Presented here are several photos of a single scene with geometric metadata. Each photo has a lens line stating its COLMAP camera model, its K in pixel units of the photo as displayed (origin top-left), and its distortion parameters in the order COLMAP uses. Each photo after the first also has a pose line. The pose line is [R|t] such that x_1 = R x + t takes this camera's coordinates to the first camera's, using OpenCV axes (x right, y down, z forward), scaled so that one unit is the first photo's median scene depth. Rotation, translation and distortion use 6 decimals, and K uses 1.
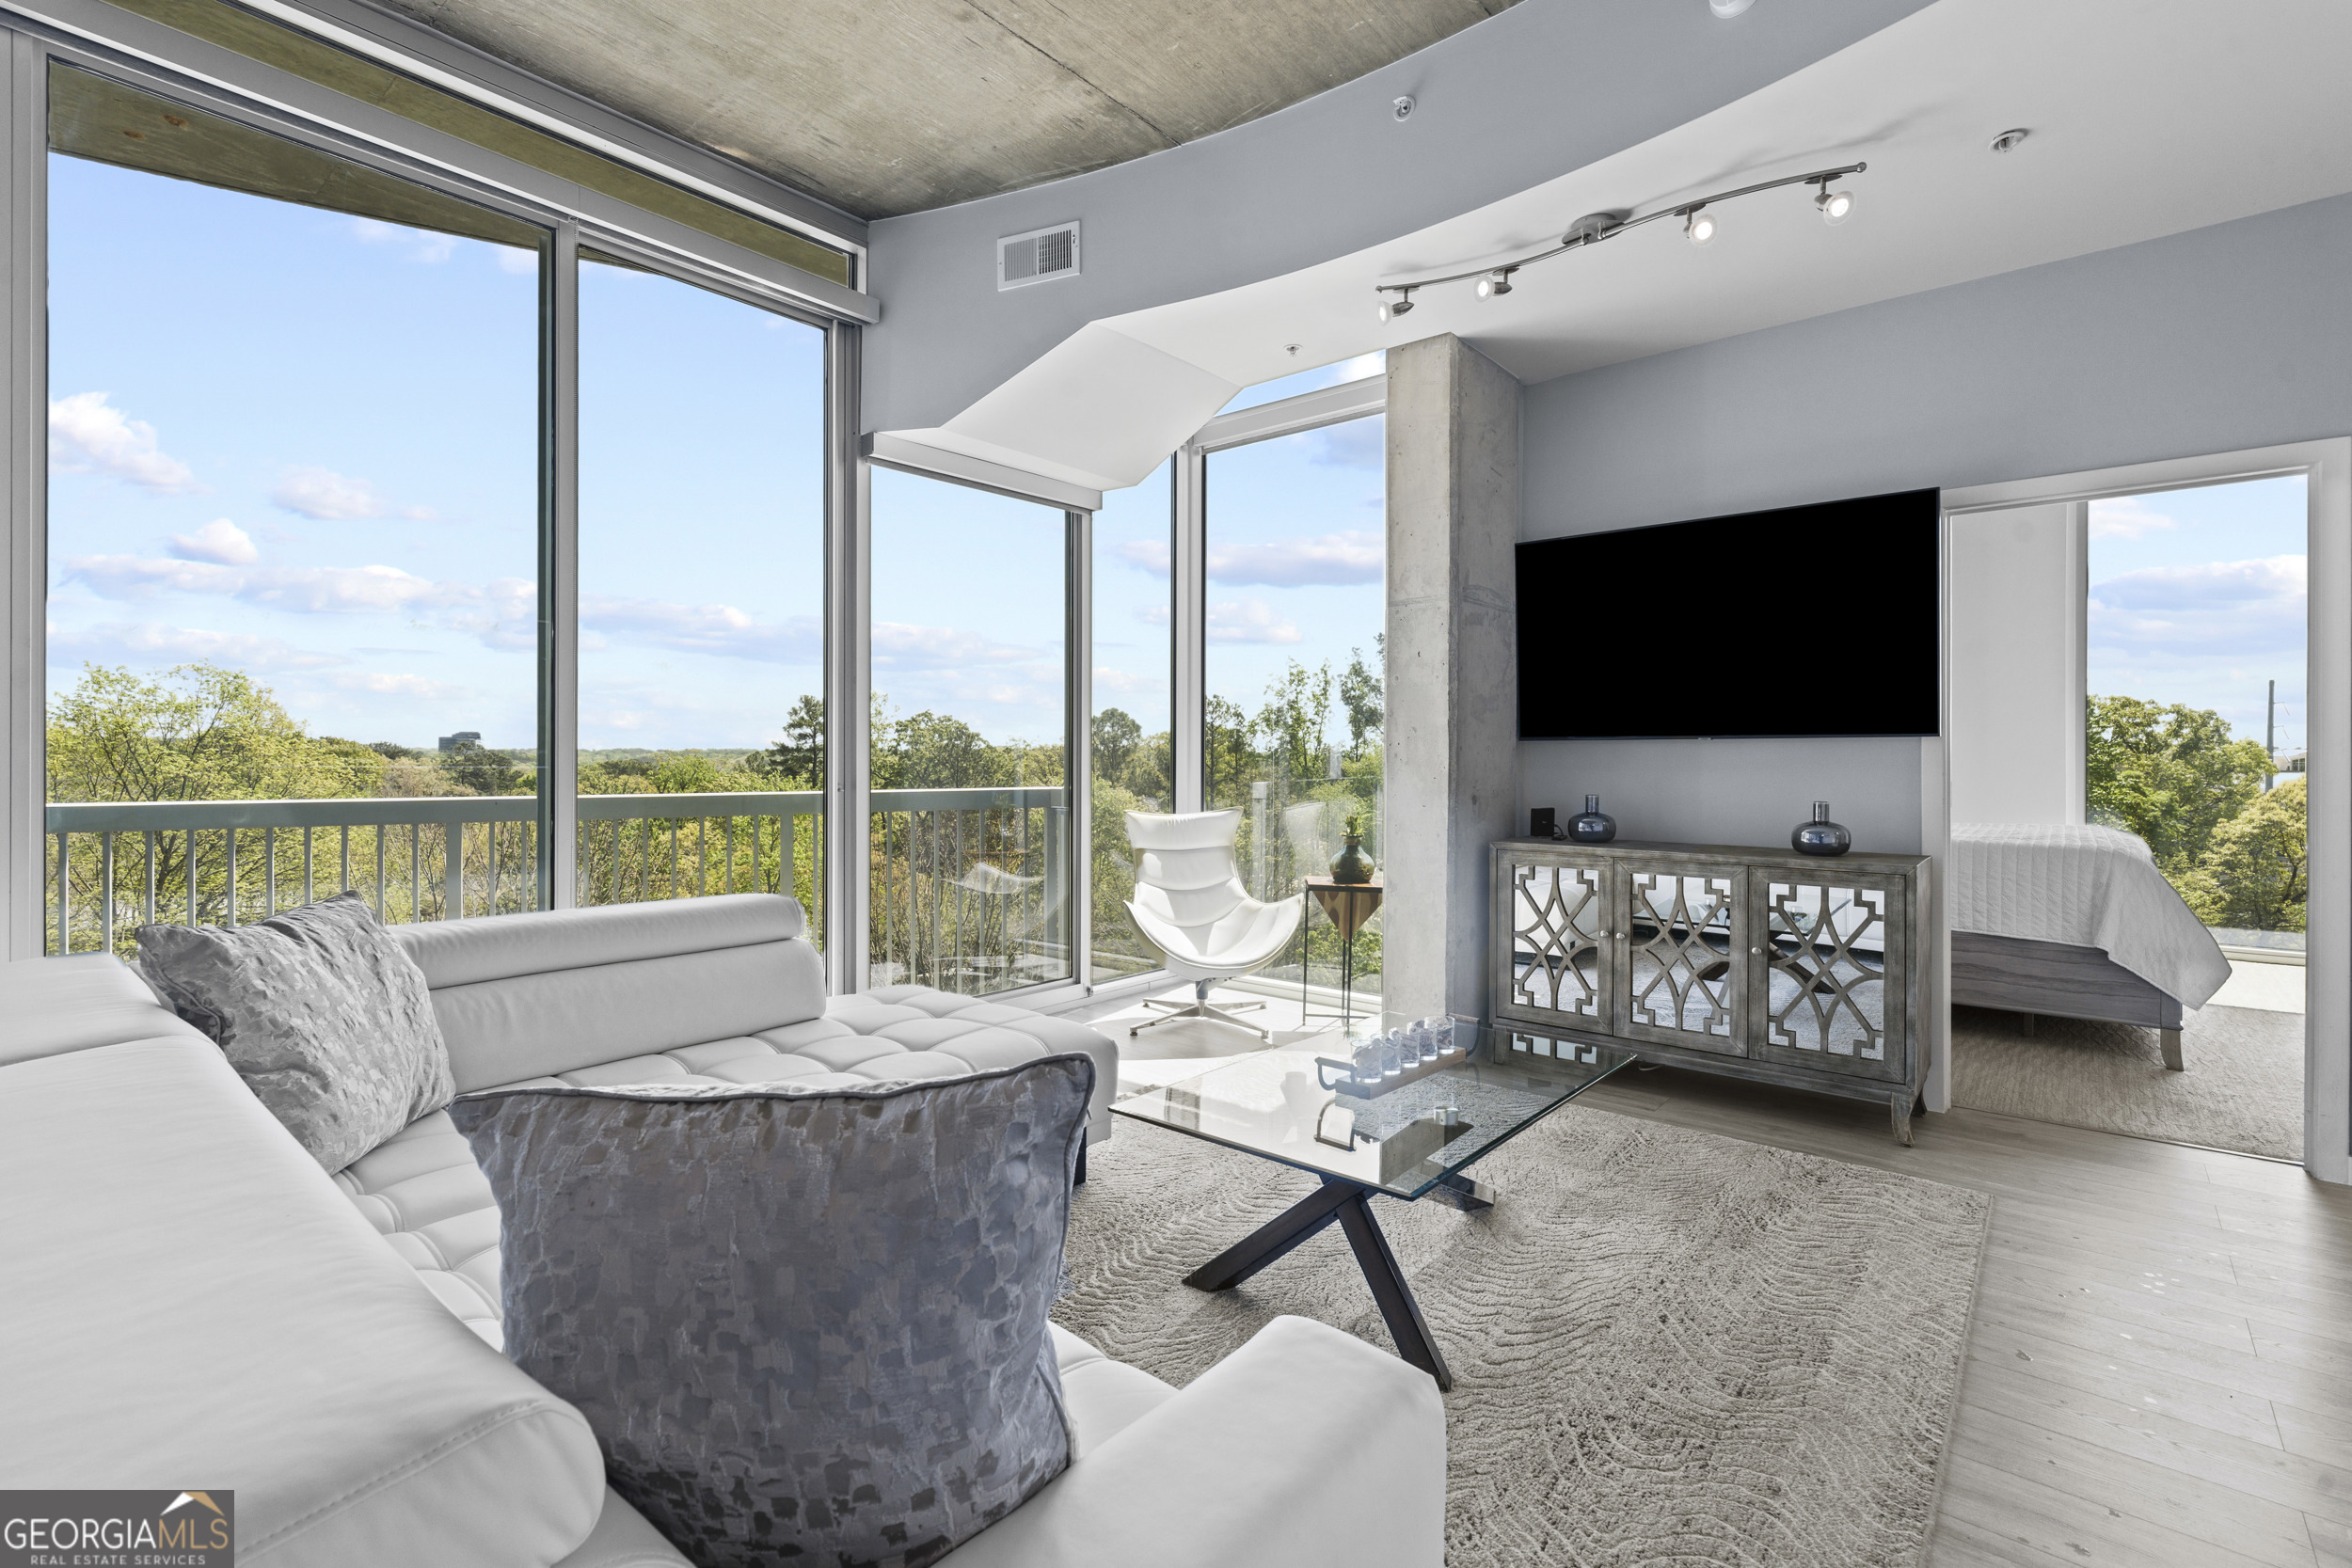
lens RADIAL K [[1075.5, 0, 1162.8], [0, 1075.5, 764.1], [0, 0, 1]] dist [-0.002107, 0.000310]
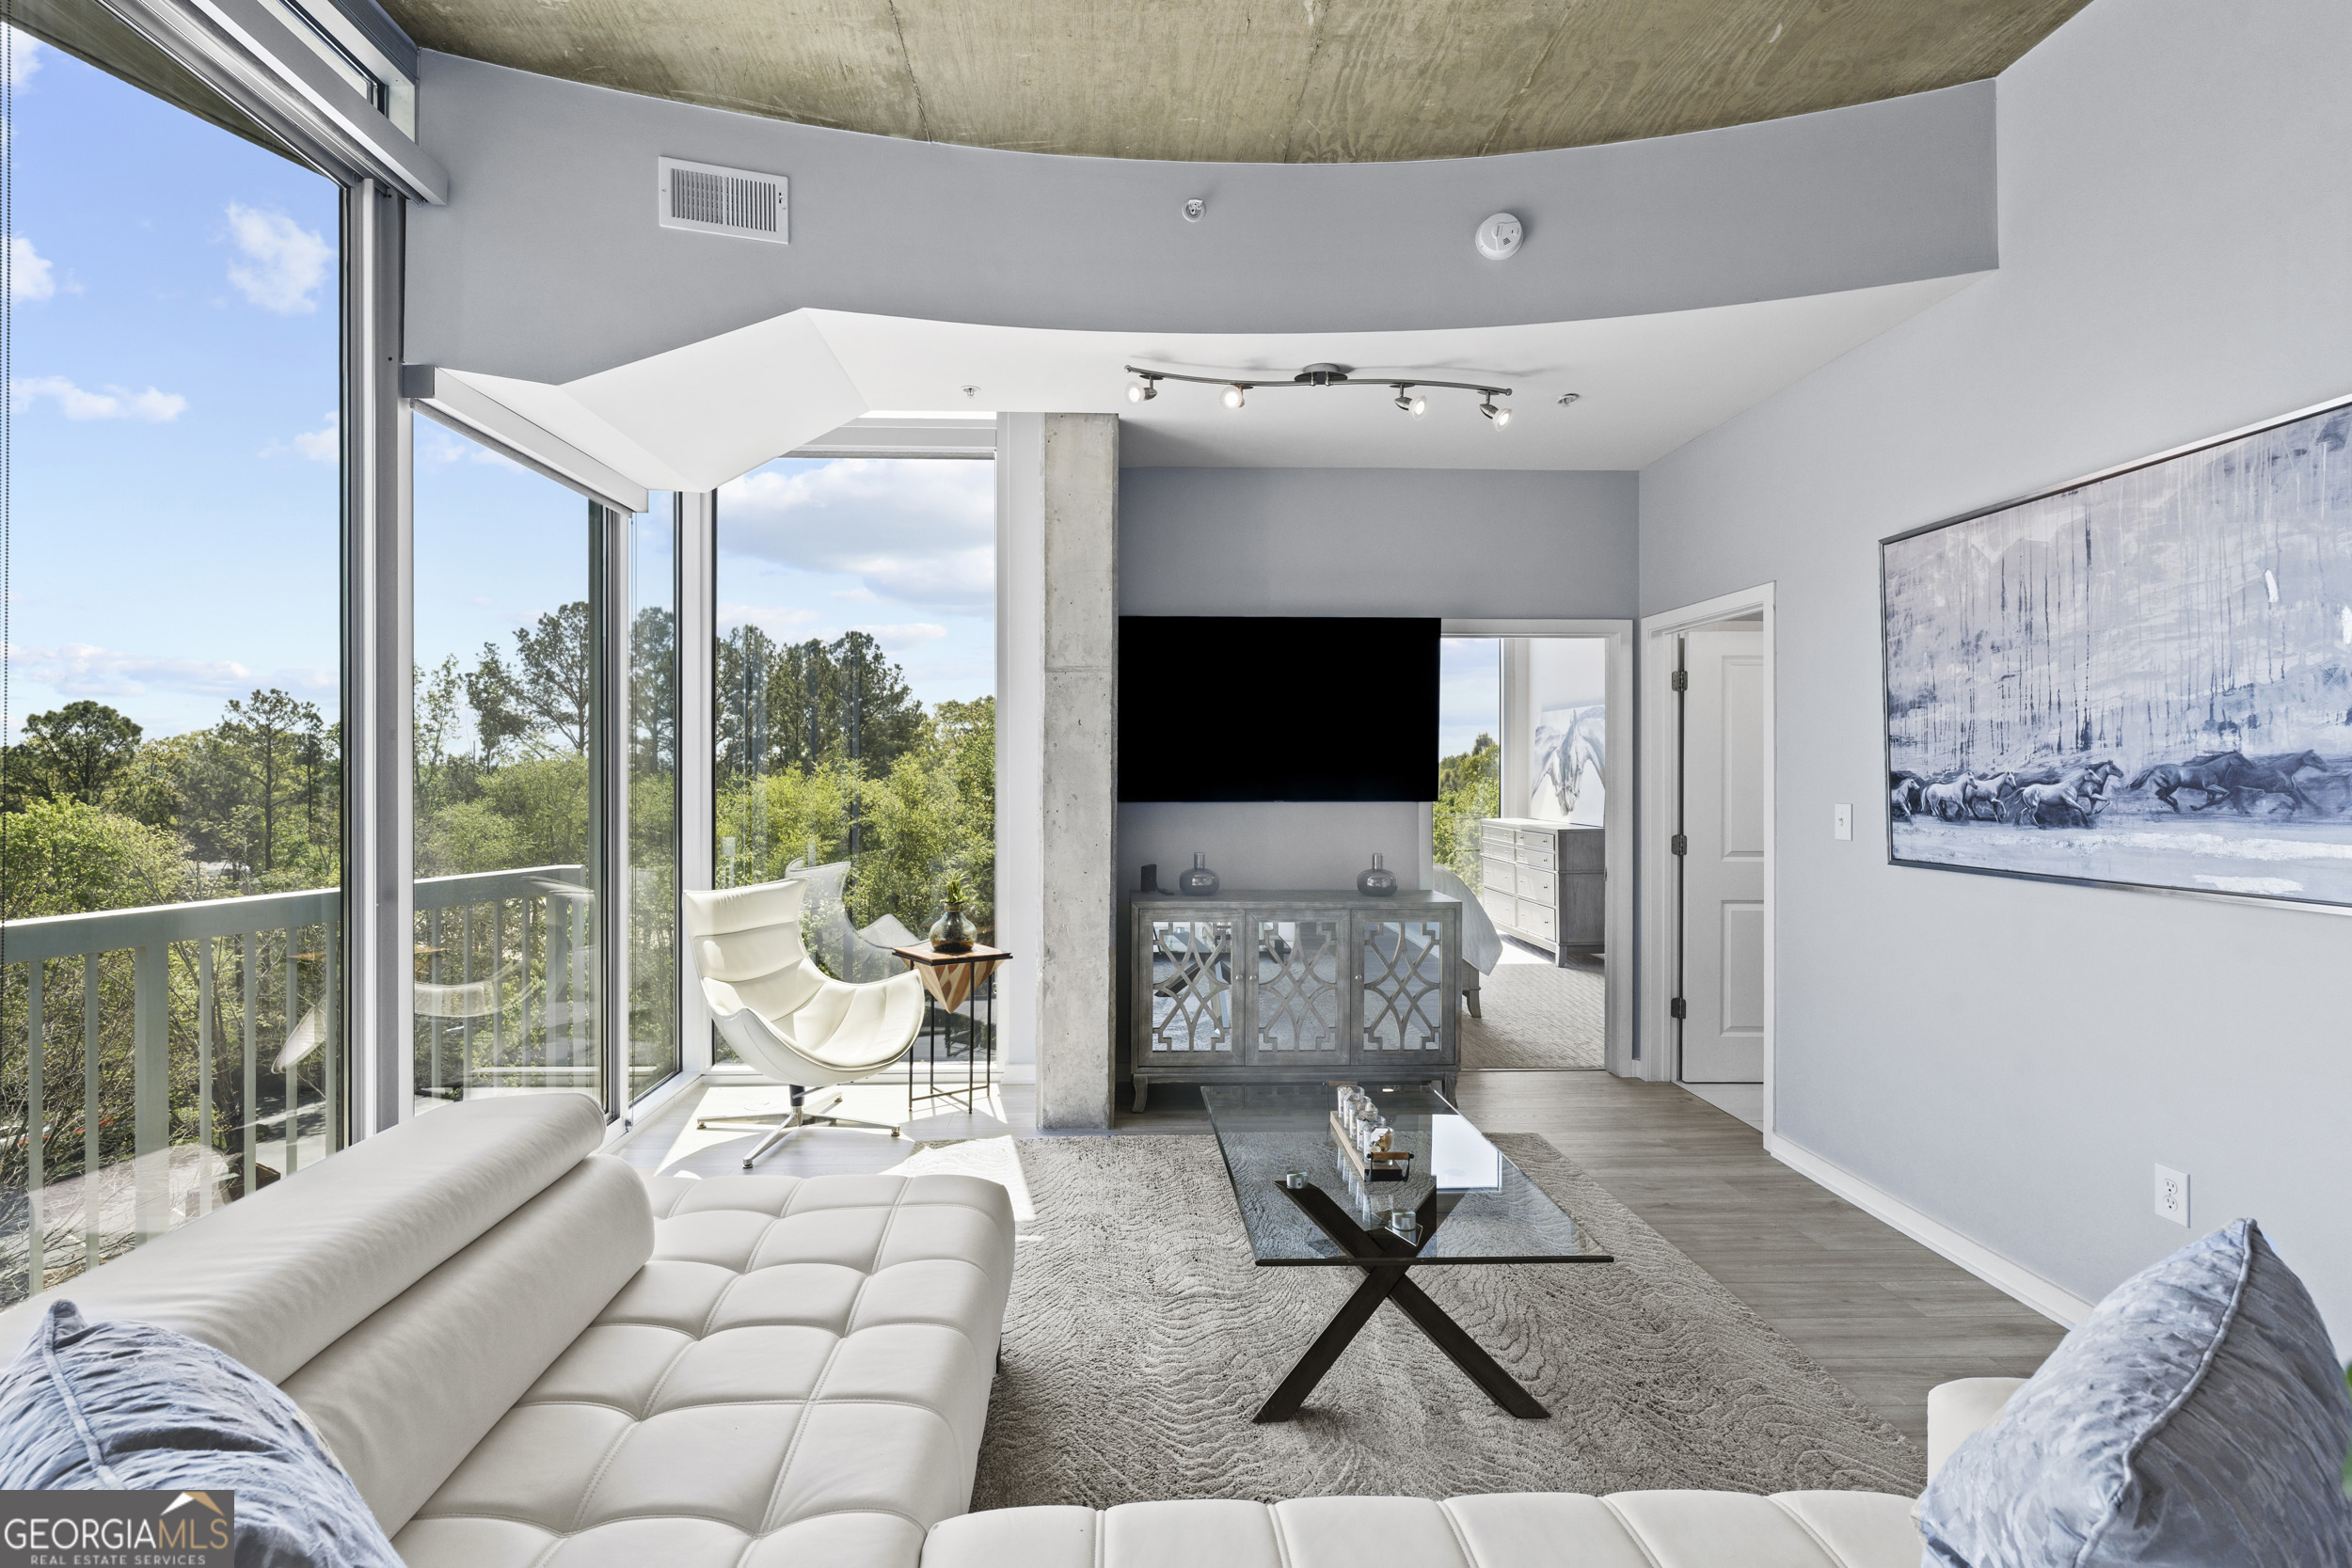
lens RADIAL K [[1086.5, 0, 1144.9], [0, 1086.5, 773.2], [0, 0, 1]] dist [-0.001090, 0.000956]
pose [[0.735412, -0.003747, 0.677610, -0.403172], [0.004115, 0.999991, 0.001063, -0.054469], [-0.677608, 0.002007, 0.735421, 0.204559]]
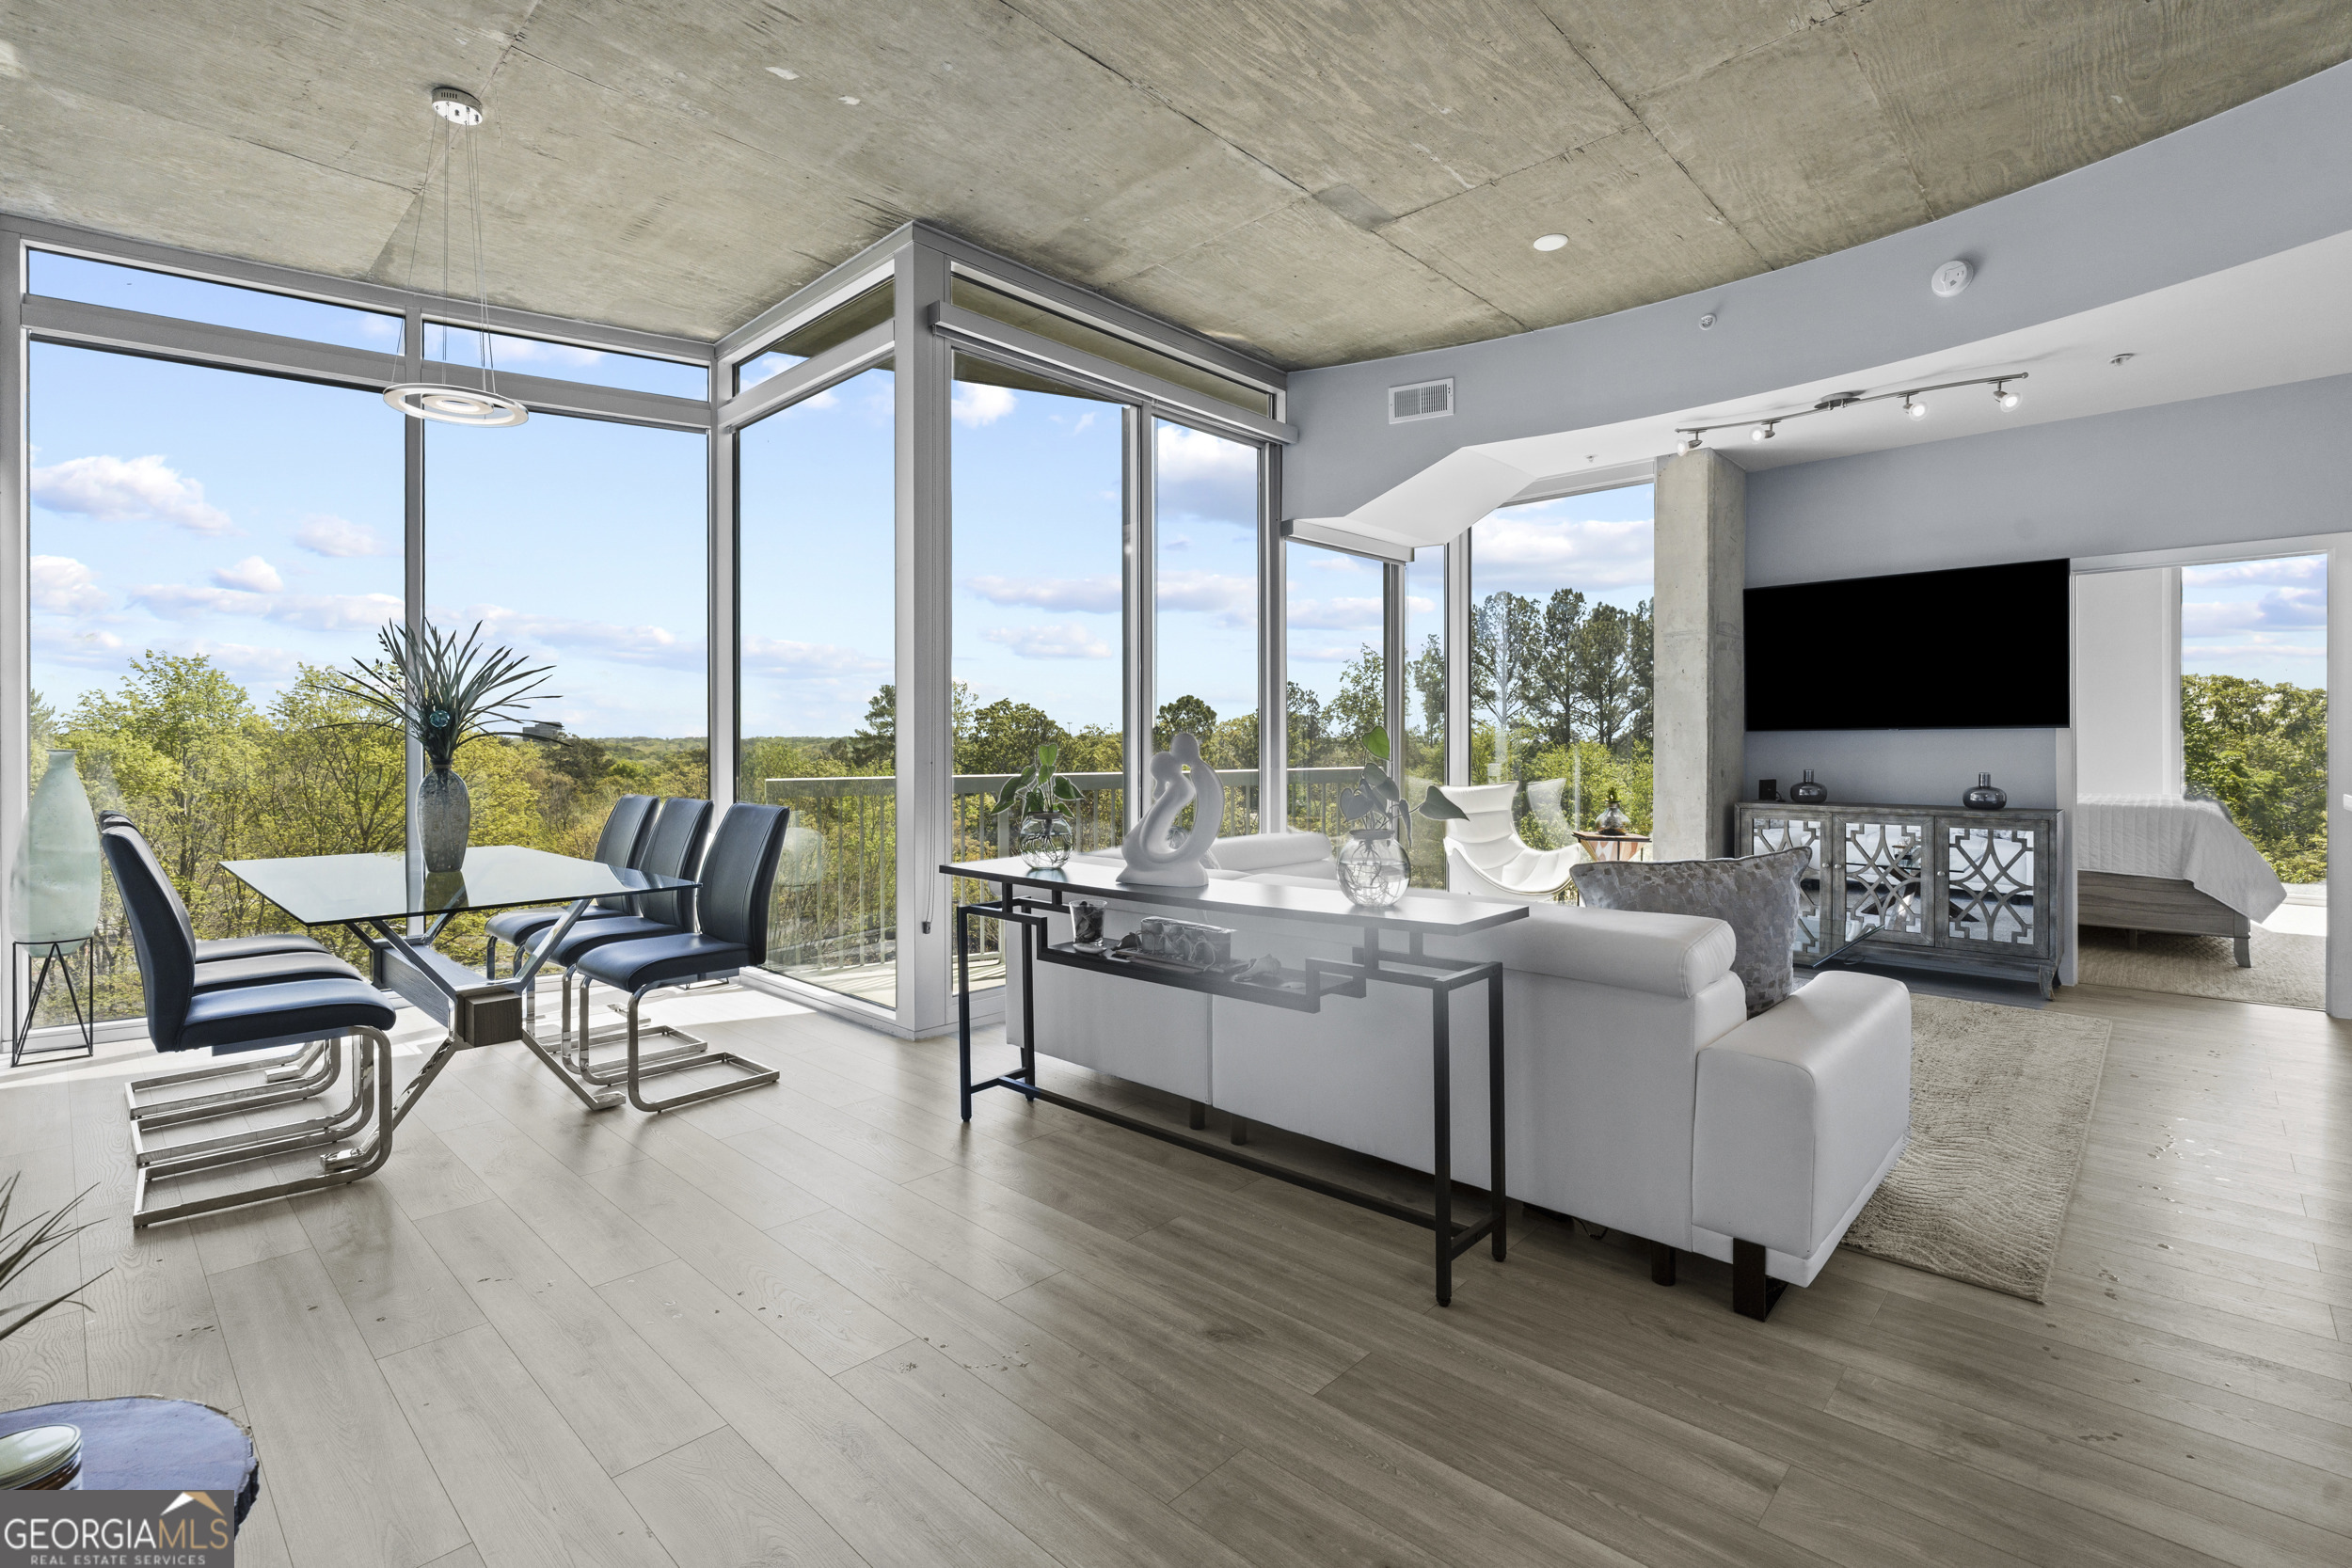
lens RADIAL K [[1074.6, 0, 1165.6], [0, 1074.6, 752.1], [0, 0, 1]] dist [0.001439, 0.000147]
pose [[0.998763, -0.004865, -0.049489, -0.369526], [0.004957, 0.999986, 0.001737, -0.000979], [0.049479, -0.001980, 0.998773, -0.446135]]
